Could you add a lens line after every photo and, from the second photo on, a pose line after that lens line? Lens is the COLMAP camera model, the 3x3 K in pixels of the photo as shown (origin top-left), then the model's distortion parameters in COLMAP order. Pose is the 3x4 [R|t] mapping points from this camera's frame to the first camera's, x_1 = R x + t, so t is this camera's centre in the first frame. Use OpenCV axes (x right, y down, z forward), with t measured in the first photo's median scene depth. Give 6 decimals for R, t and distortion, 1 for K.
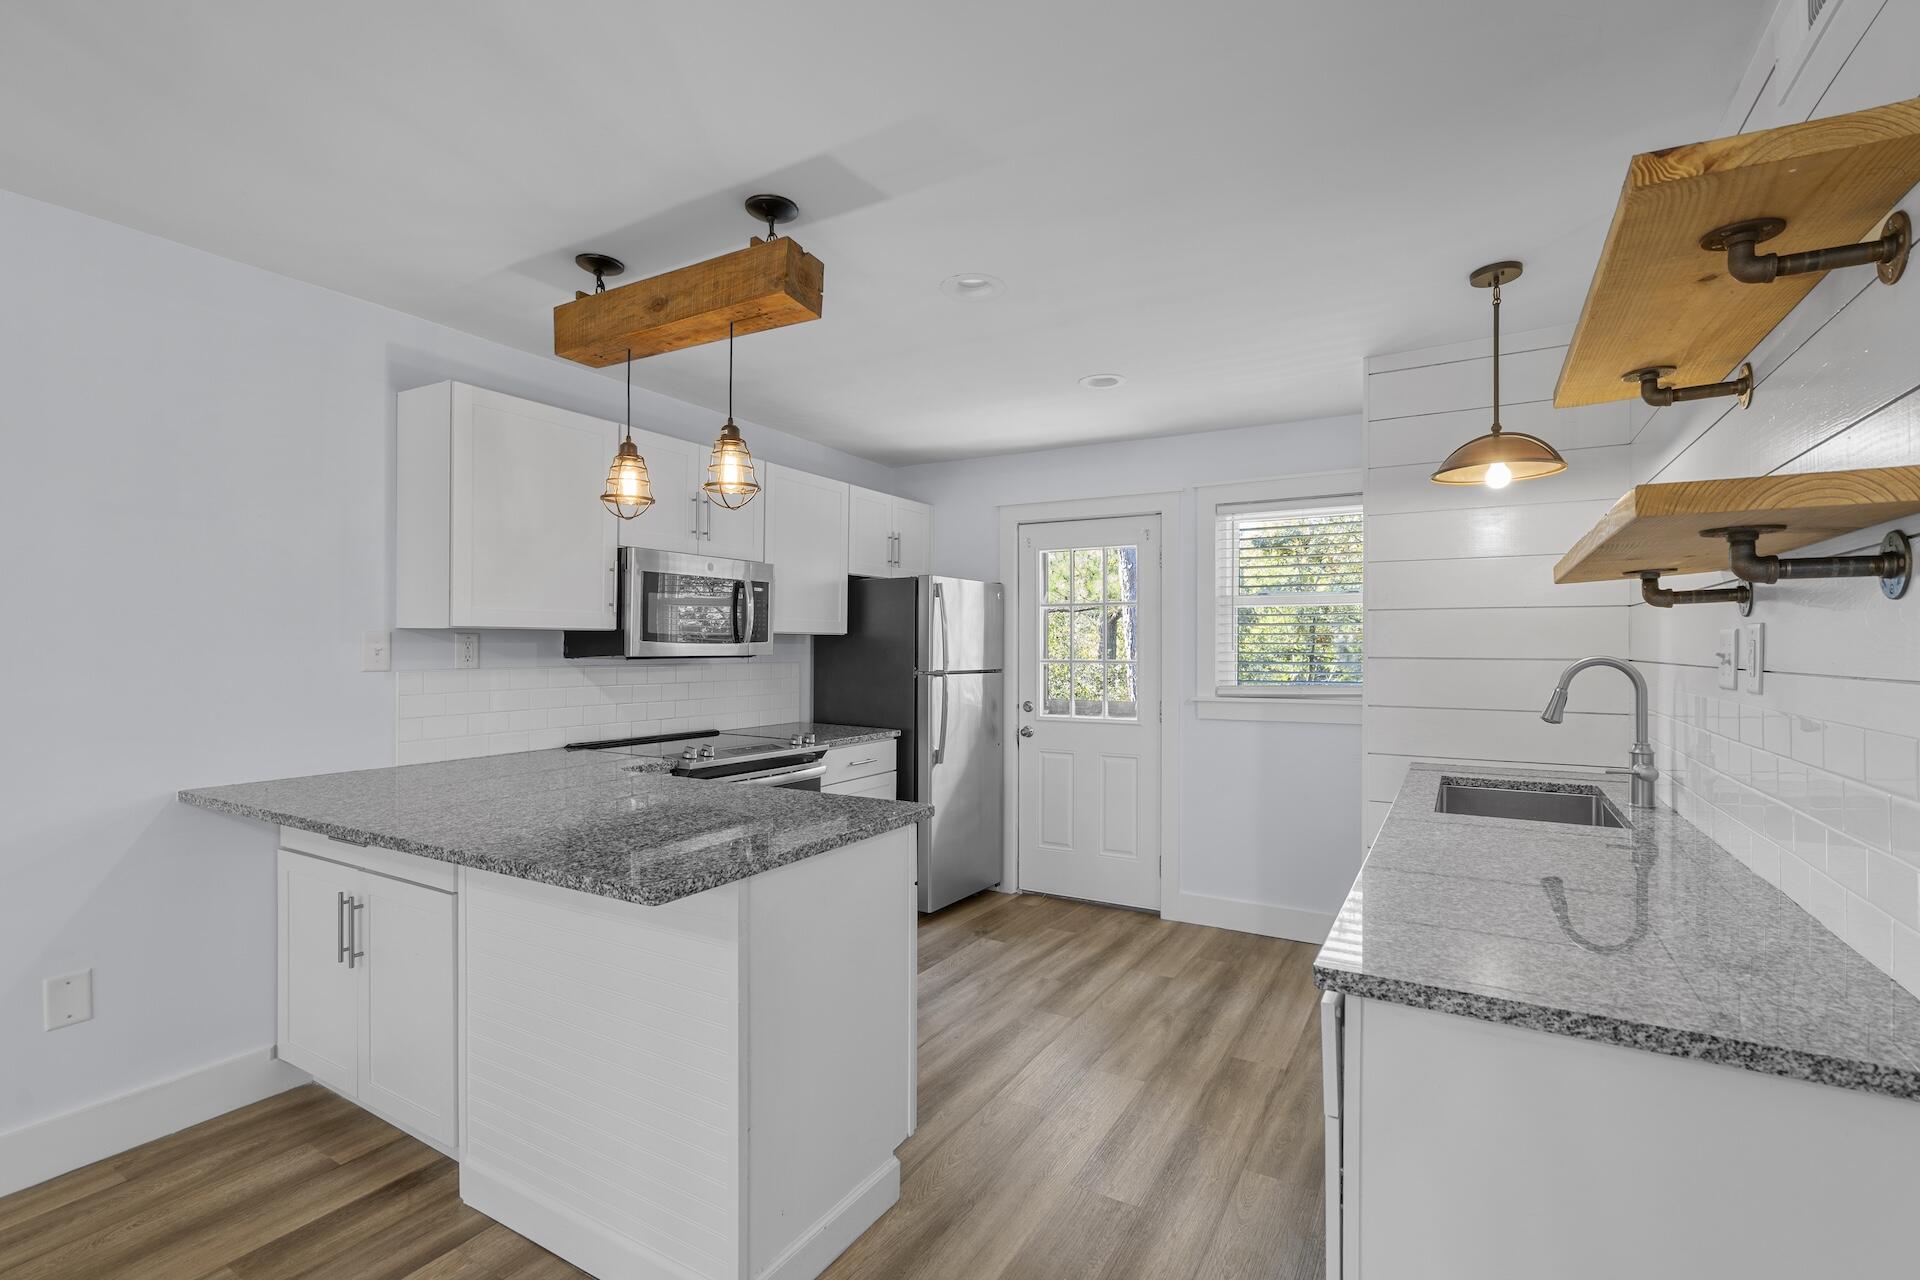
lens RADIAL K [[876.6, 0, 958.9], [0, 876.6, 644.9], [0, 0, 1]] dist [-0.005679, 0.002860]
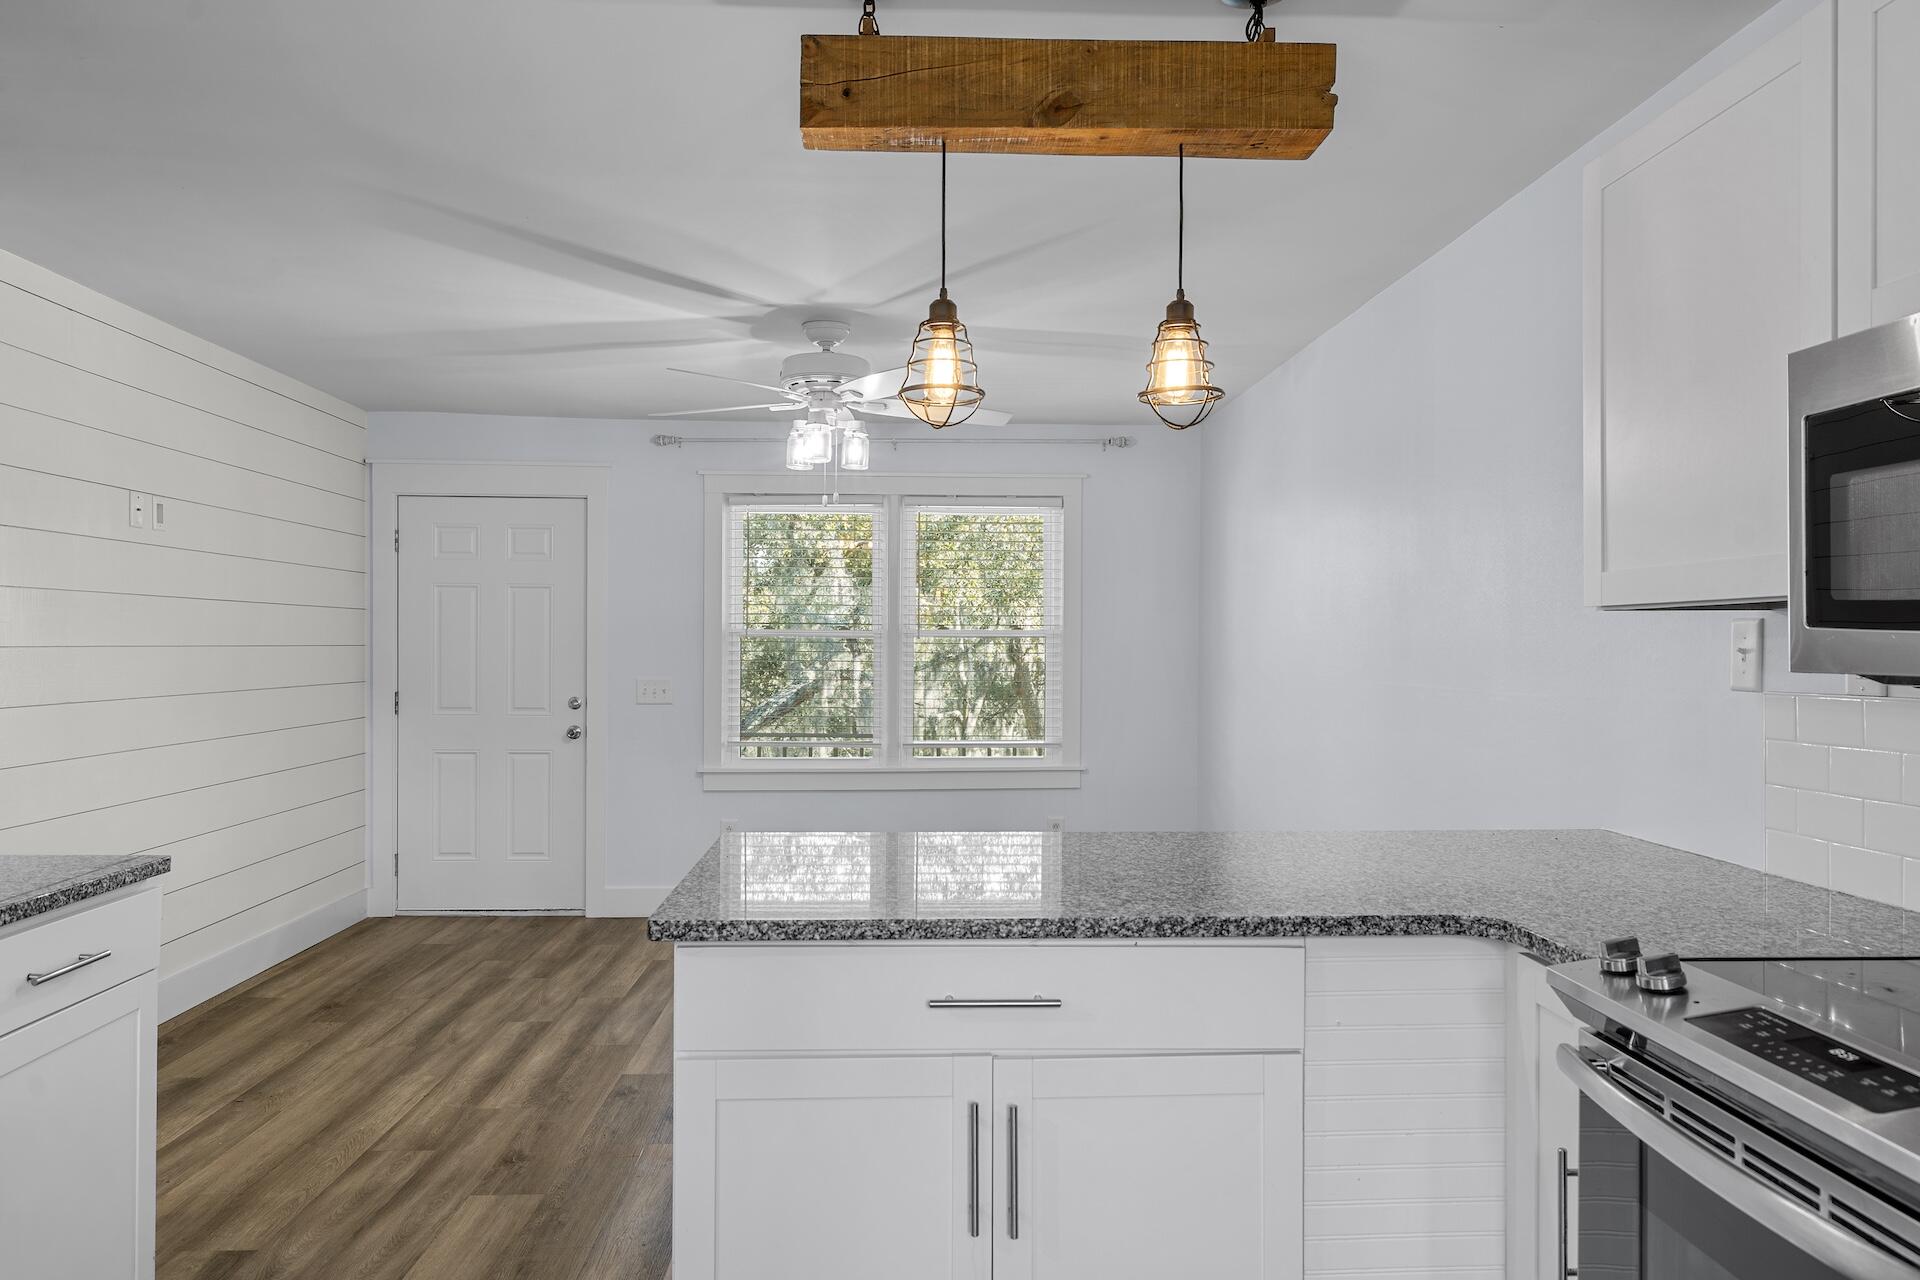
lens RADIAL K [[1347.2, 0, 953.7], [0, 1347.2, 651.2], [0, 0, 1]] dist [0.016163, -0.004511]
pose [[-0.842275, -0.005603, -0.539019, 0.240298], [-0.007812, 0.999968, 0.001812, 0.008172], [0.538991, 0.005737, -0.842292, 1.609208]]
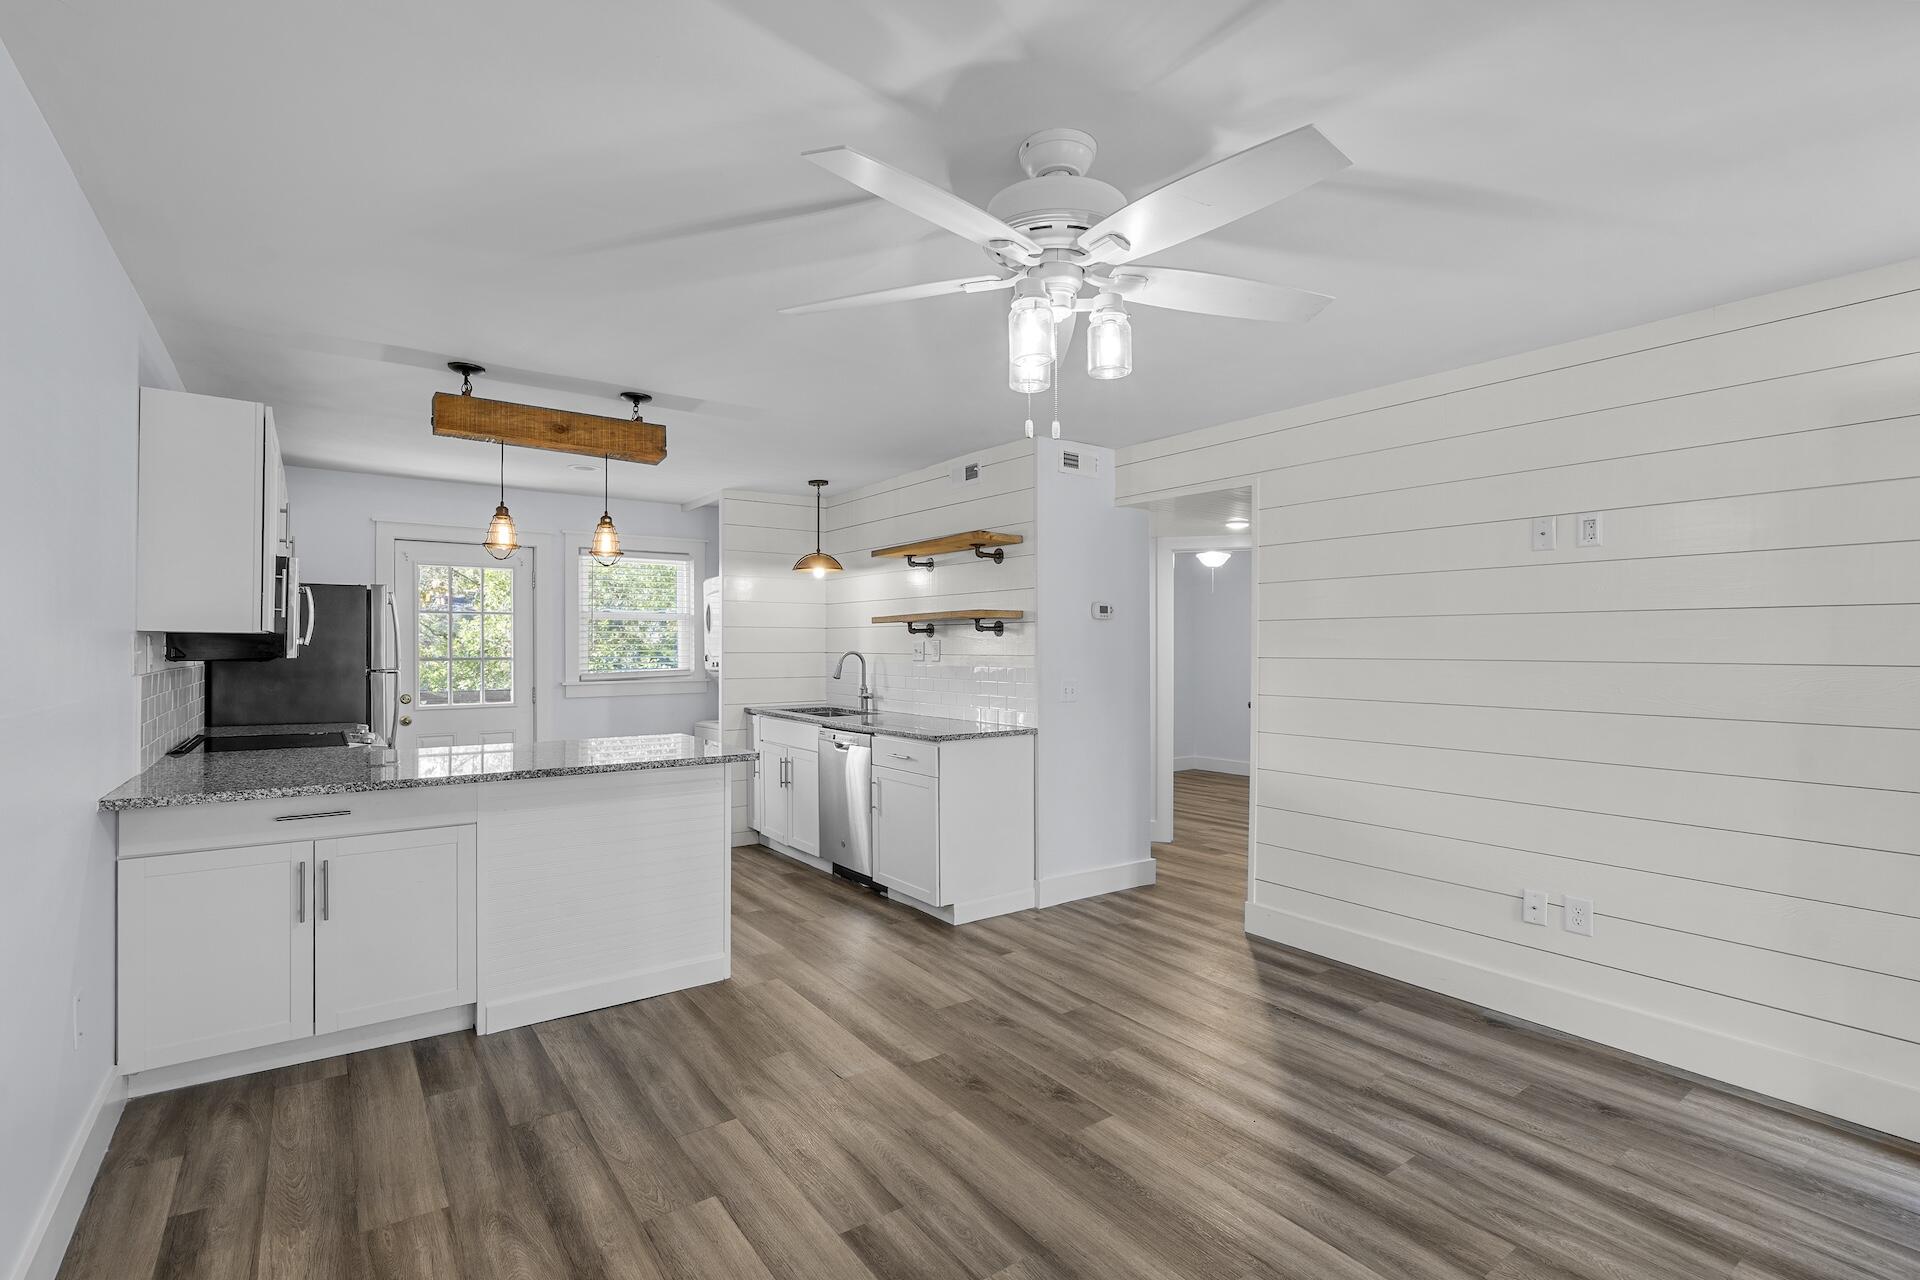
lens RADIAL K [[876.6, 0, 944.4], [0, 876.6, 648.1], [0, 0, 1]] dist [-0.005679, 0.002860]
pose [[0.417215, -0.004684, 0.908796, -1.304064], [-0.002563, 0.999977, 0.006330, -0.011282], [-0.908804, -0.004970, 0.417193, -0.237060]]
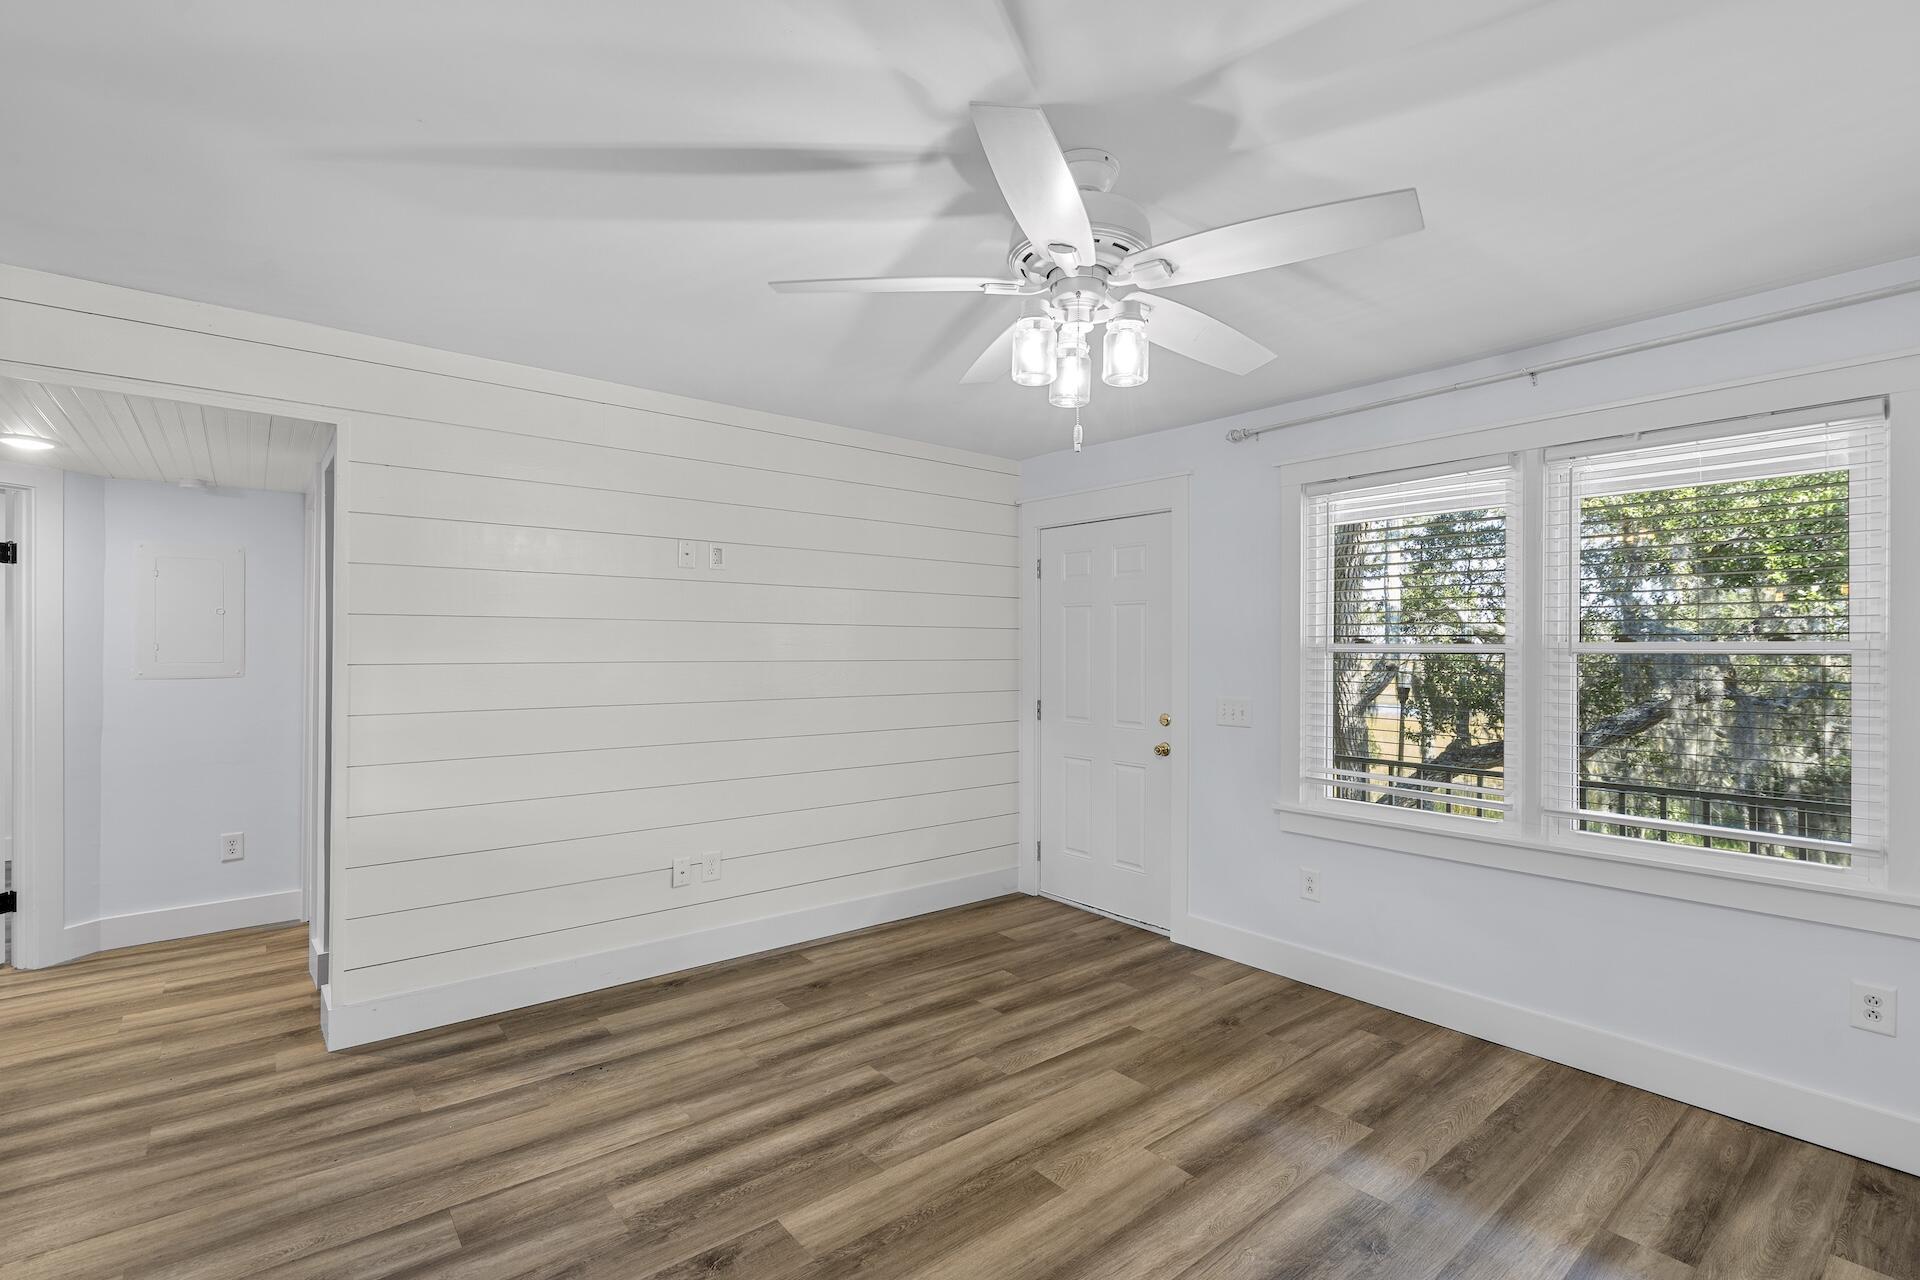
lens RADIAL K [[876.6, 0, 953.6], [0, 876.6, 645.8], [0, 0, 1]] dist [-0.005679, 0.002860]
pose [[-0.935150, -0.008442, 0.354151, -0.757961], [-0.009892, 0.999948, -0.002285, -0.013956], [-0.354113, -0.005640, -0.935186, 0.725796]]
